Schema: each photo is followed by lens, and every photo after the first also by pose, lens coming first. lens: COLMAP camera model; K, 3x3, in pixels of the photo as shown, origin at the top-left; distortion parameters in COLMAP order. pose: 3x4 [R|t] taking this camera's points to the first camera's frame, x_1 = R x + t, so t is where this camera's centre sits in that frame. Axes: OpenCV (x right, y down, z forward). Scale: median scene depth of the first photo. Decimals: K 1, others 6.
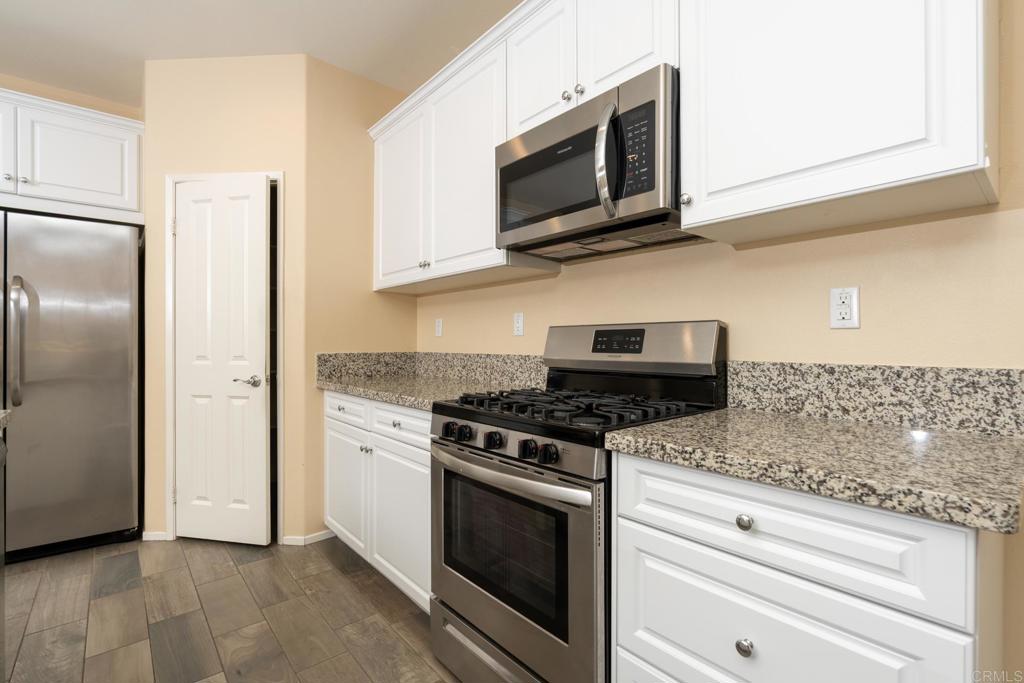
lens RADIAL K [[470.4, 0, 514.6], [0, 470.4, 343.2], [0, 0, 1]] dist [-0.005202, 0.000076]
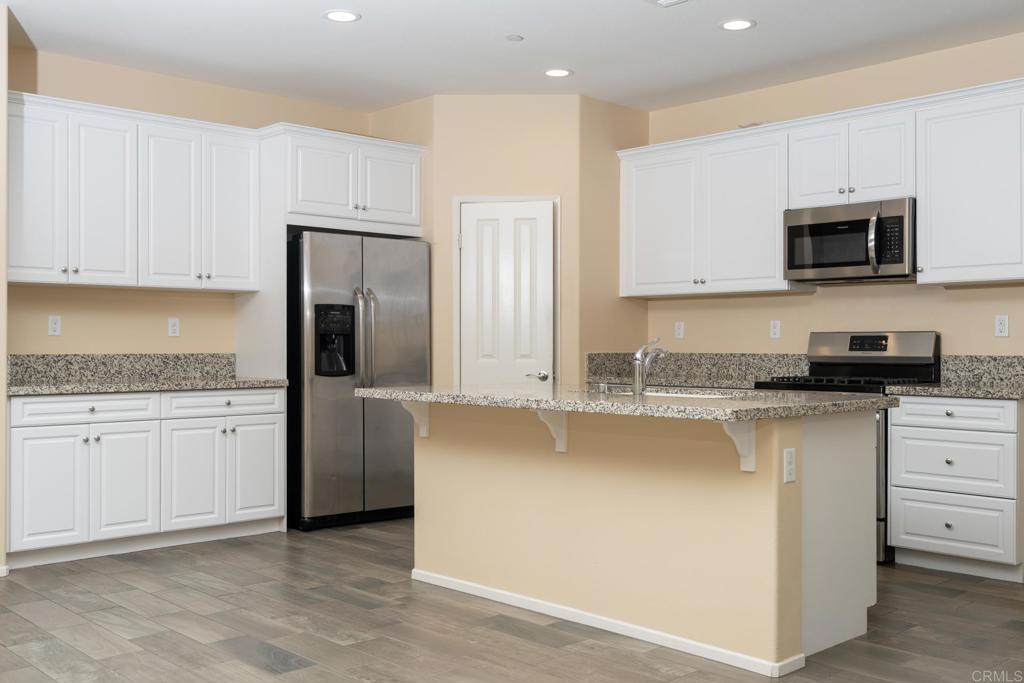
lens RADIAL K [[1019.5, 0, 510.9], [0, 1019.5, 343.1], [0, 0, 1]] dist [0.007551, 0.000000]
pose [[0.999222, 0.001555, 0.039413, -1.251208], [-0.001502, 0.999998, -0.001375, 0.002020], [-0.039415, 0.001315, 0.999222, -2.639592]]
